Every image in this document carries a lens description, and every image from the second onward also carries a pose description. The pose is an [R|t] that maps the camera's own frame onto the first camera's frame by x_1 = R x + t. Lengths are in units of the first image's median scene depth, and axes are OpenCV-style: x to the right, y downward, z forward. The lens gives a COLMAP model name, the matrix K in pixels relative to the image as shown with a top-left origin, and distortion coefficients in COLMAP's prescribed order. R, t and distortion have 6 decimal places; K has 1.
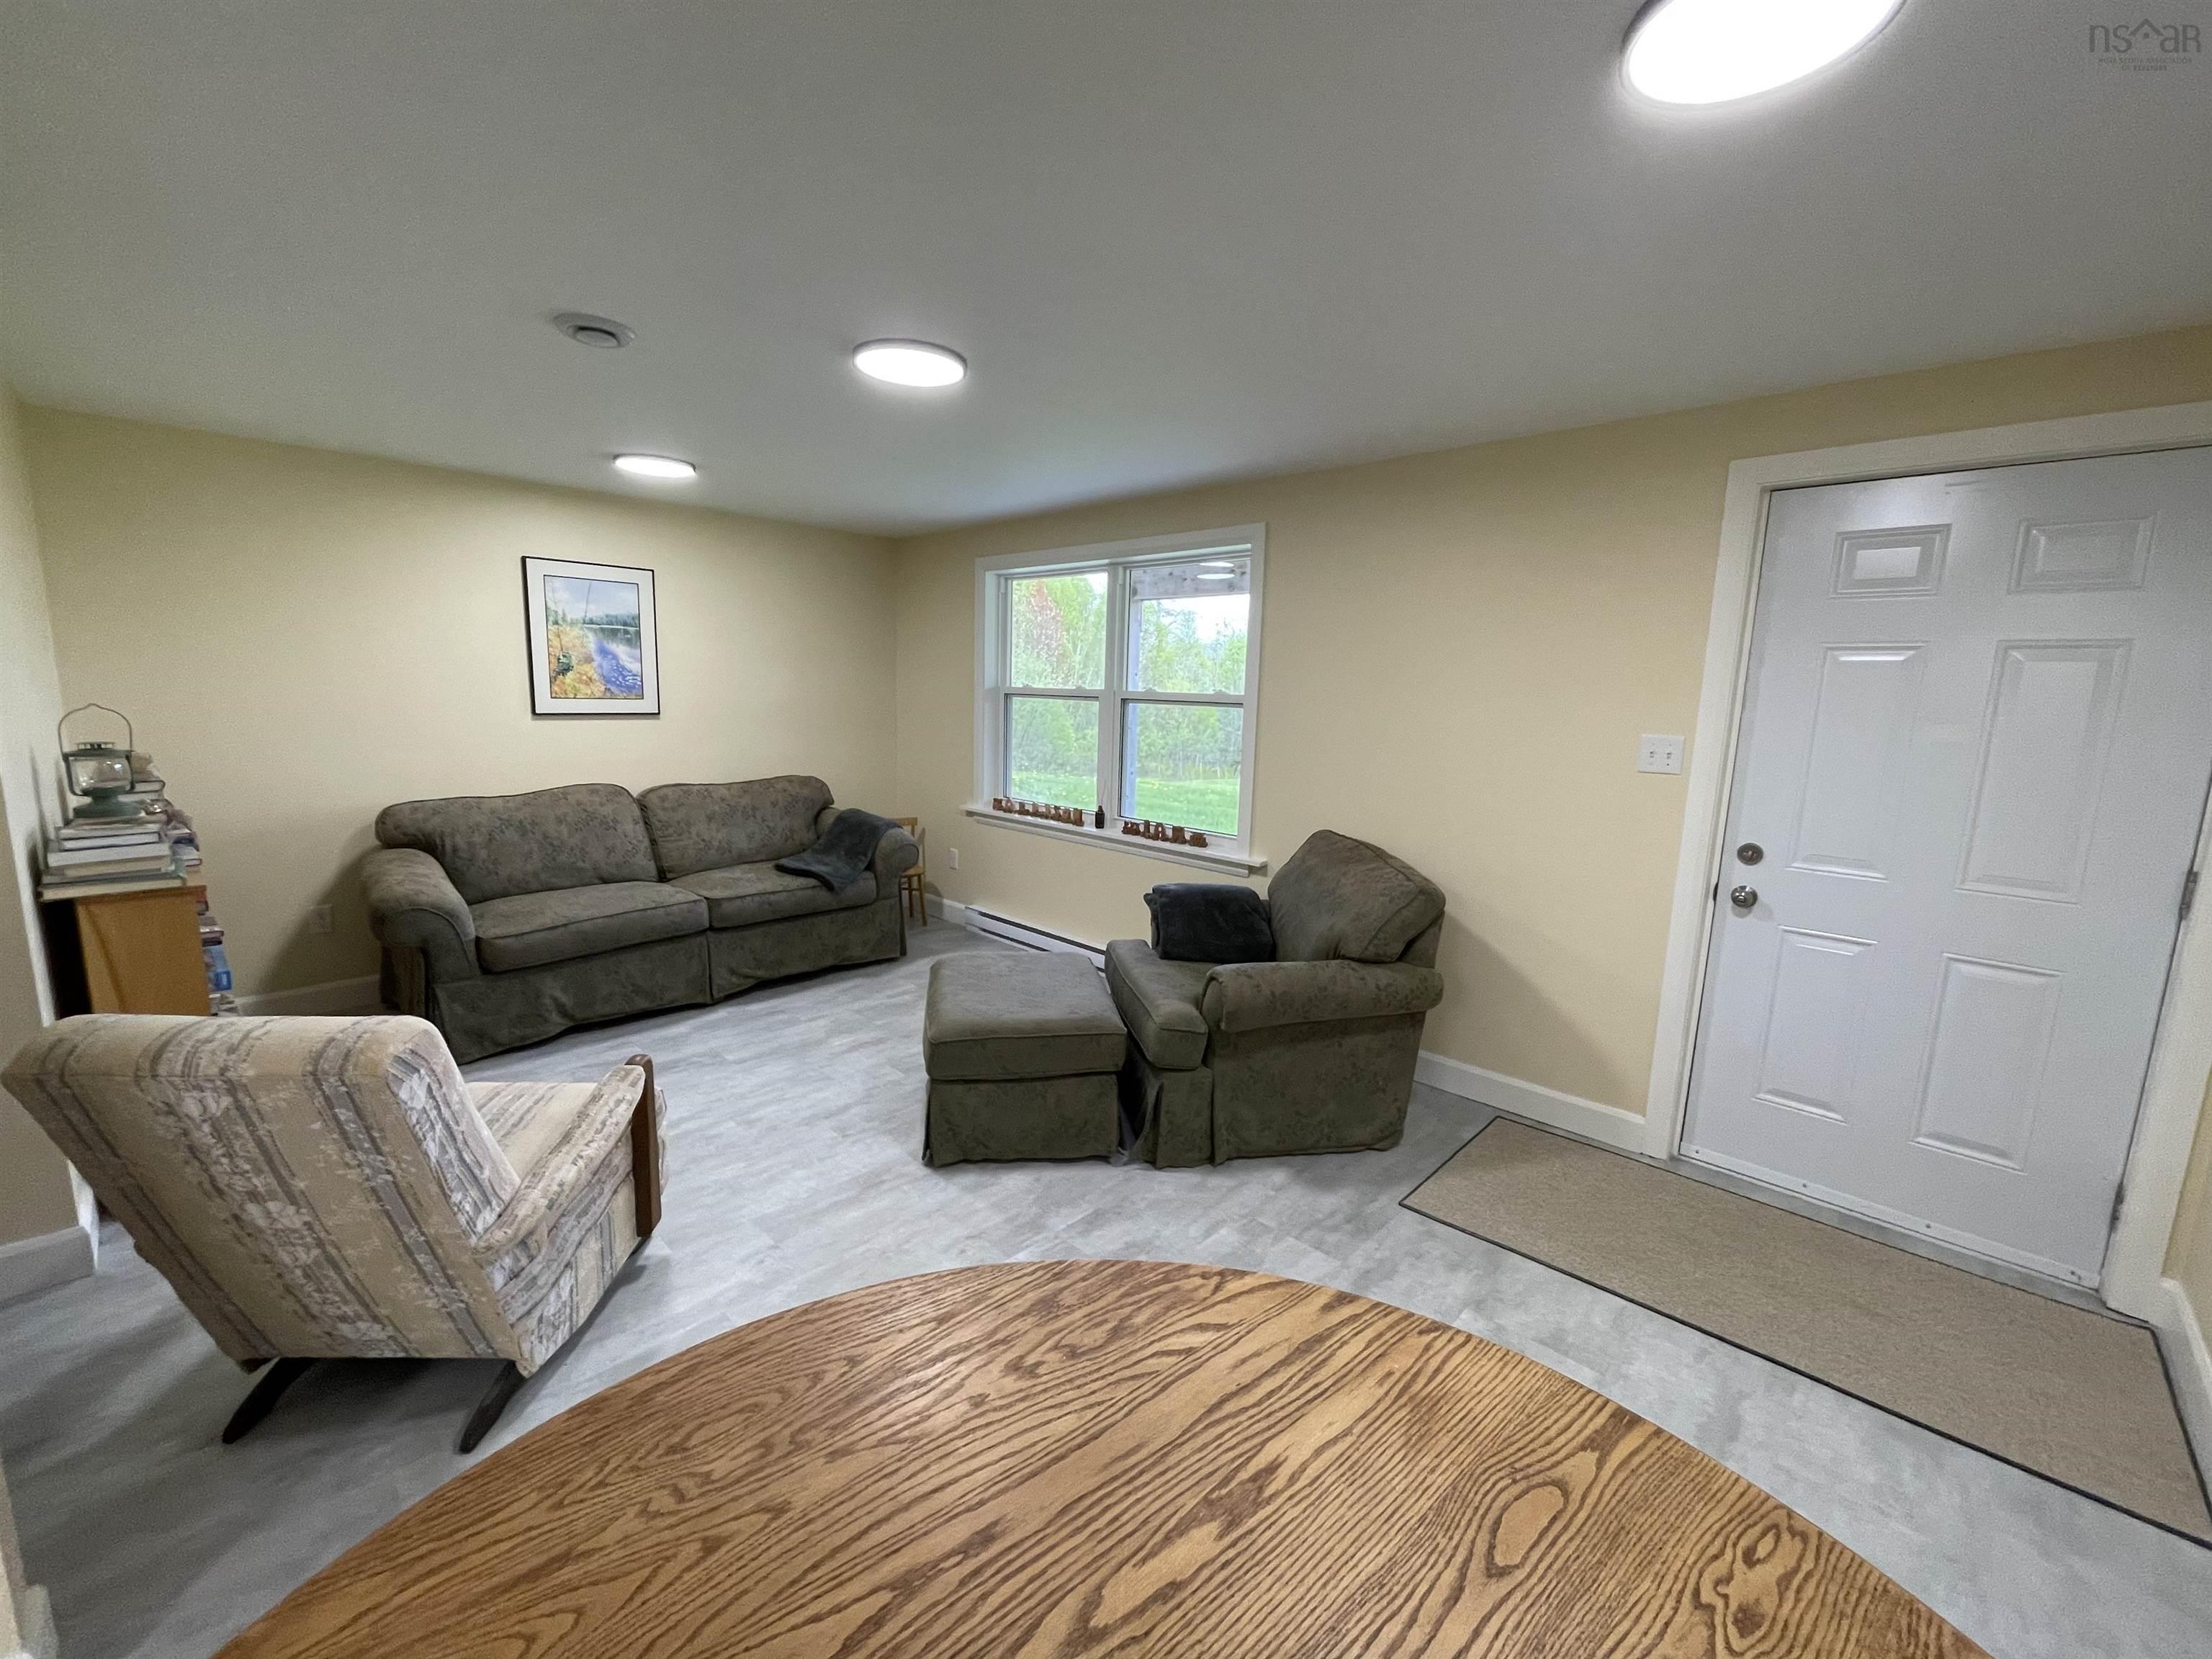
lens RADIAL K [[893.1, 0, 1108.5], [0, 893.1, 827.3], [0, 0, 1]] dist [-0.002401, -0.000504]
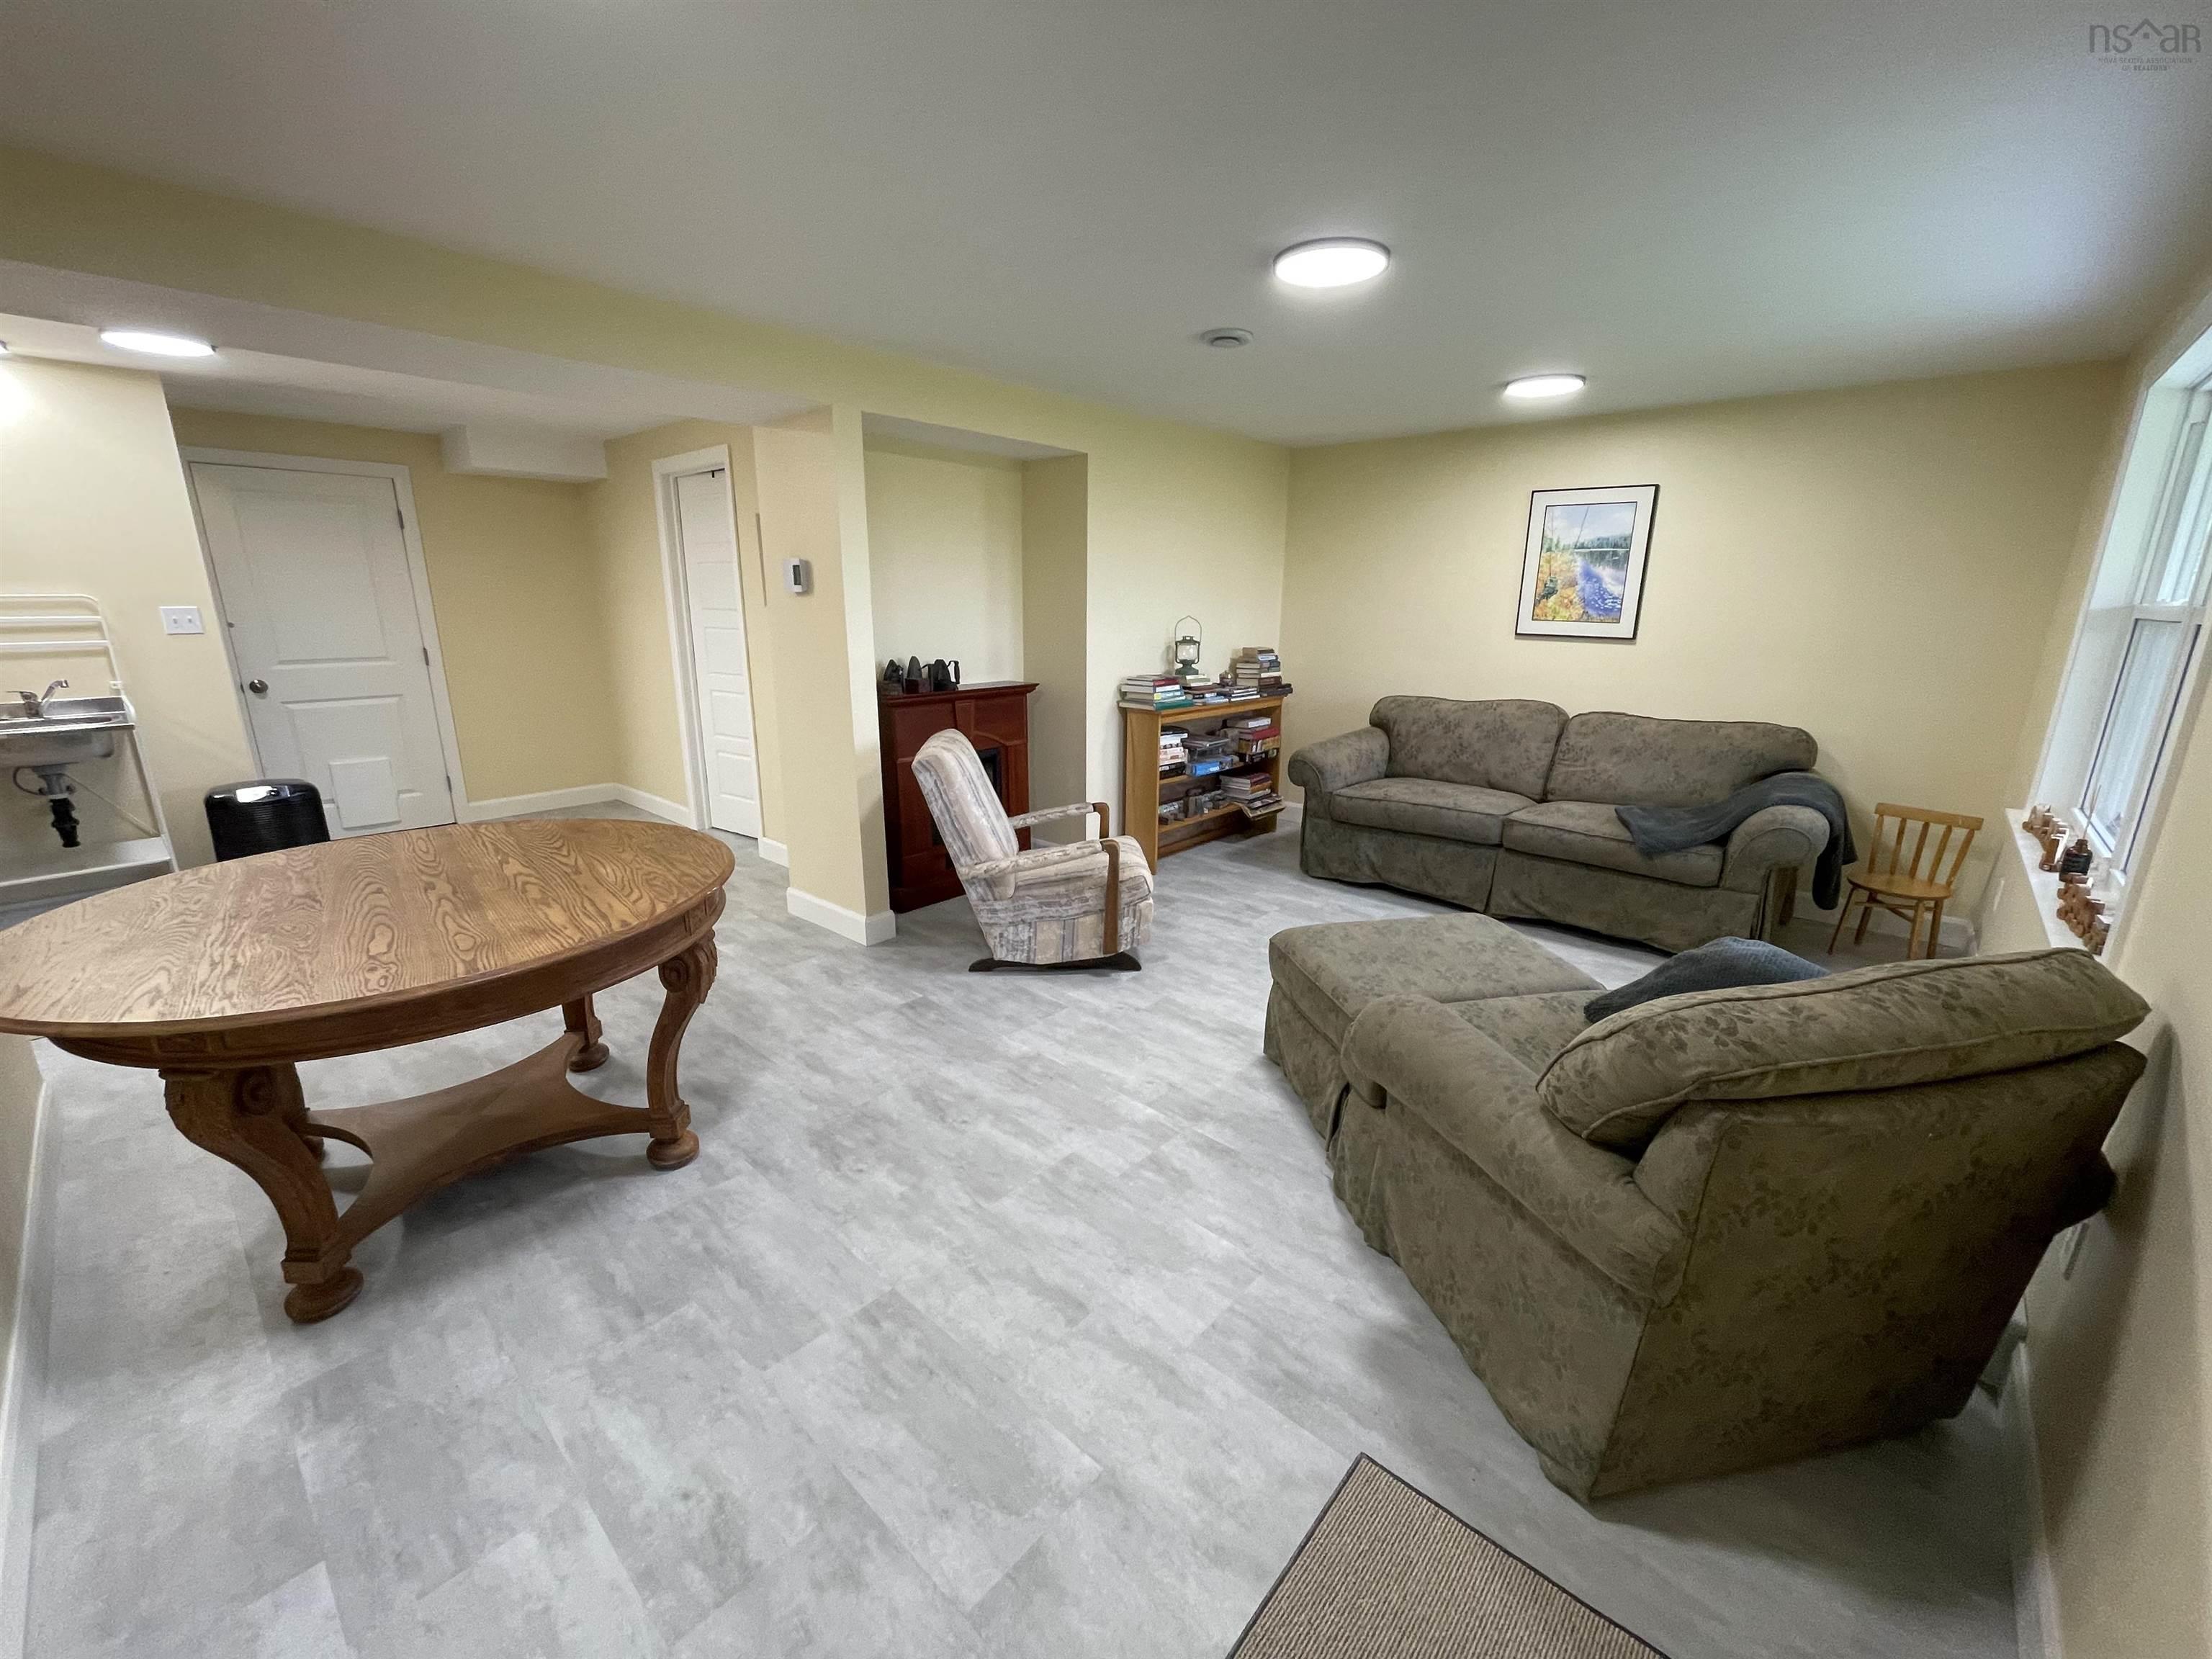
lens RADIAL K [[893.1, 0, 1108.5], [0, 893.1, 827.3], [0, 0, 1]] dist [-0.002401, -0.000504]
pose [[0.039637, 0.230830, -0.972186, 0.492570], [-0.167689, 0.960689, 0.221263, -0.054939], [0.985043, 0.154254, 0.076786, 0.439095]]
